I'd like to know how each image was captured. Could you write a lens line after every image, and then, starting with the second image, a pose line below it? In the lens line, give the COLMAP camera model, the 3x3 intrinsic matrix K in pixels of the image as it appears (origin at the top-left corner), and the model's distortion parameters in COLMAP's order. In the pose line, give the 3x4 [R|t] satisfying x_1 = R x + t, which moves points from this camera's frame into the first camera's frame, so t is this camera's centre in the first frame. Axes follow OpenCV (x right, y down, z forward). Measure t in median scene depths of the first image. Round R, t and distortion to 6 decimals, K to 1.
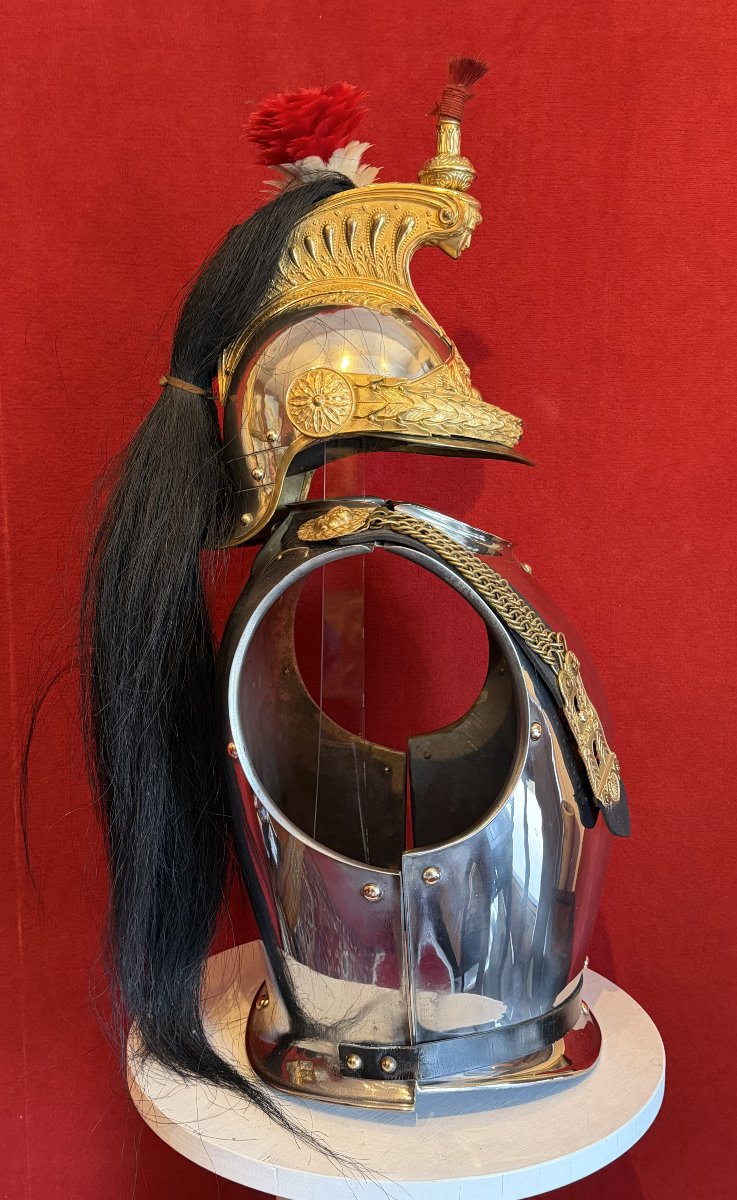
lens RADIAL K [[1091.6, 0, 362.4], [0, 1091.6, 603.4], [0, 0, 1]] dist [0.041518, 0.000000]
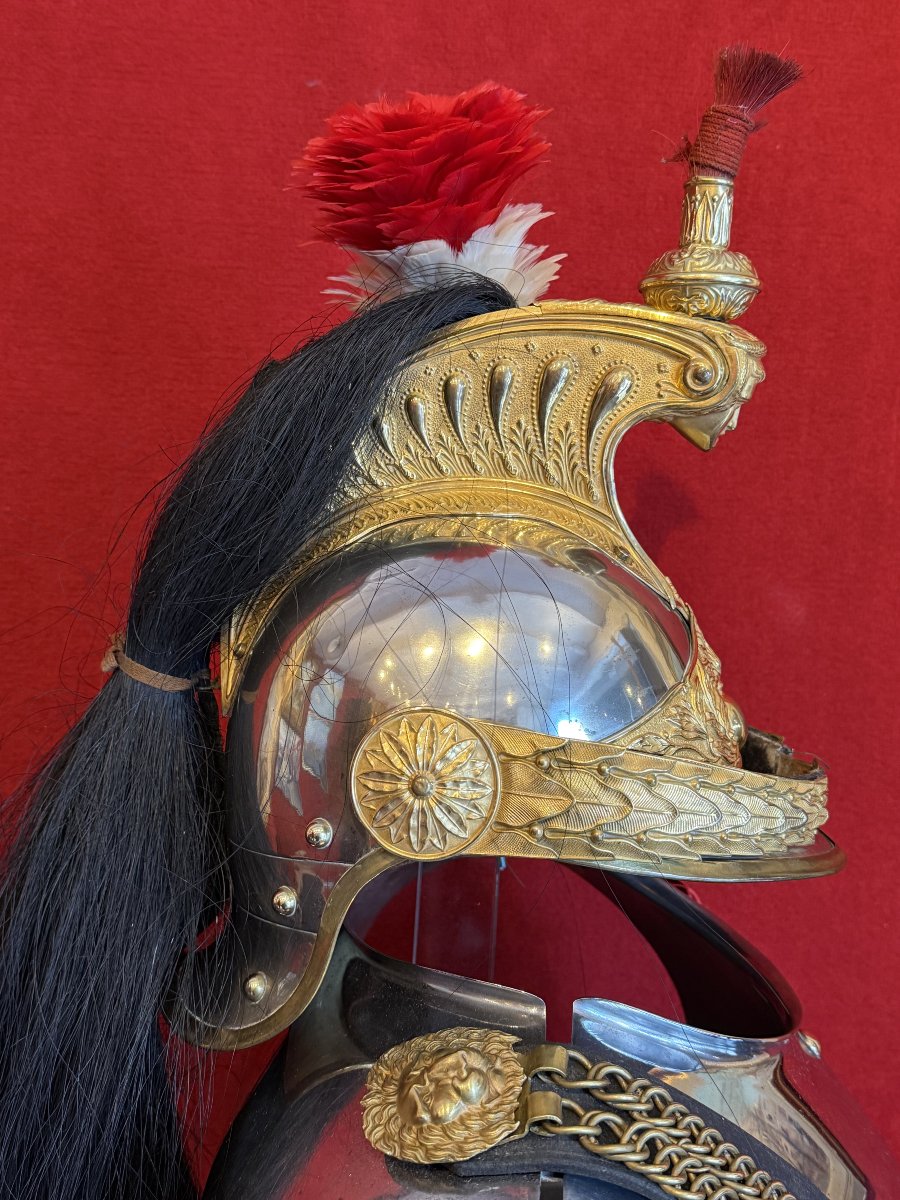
lens RADIAL K [[1193.4, 0, 440.7], [0, 1193.4, 595.3], [0, 0, 1]] dist [0.026294, 0.000000]
pose [[0.998939, 0.045572, 0.006571, -0.035671], [-0.045682, 0.998800, 0.017645, -0.248982], [-0.005759, -0.017926, 0.999823, 0.450047]]
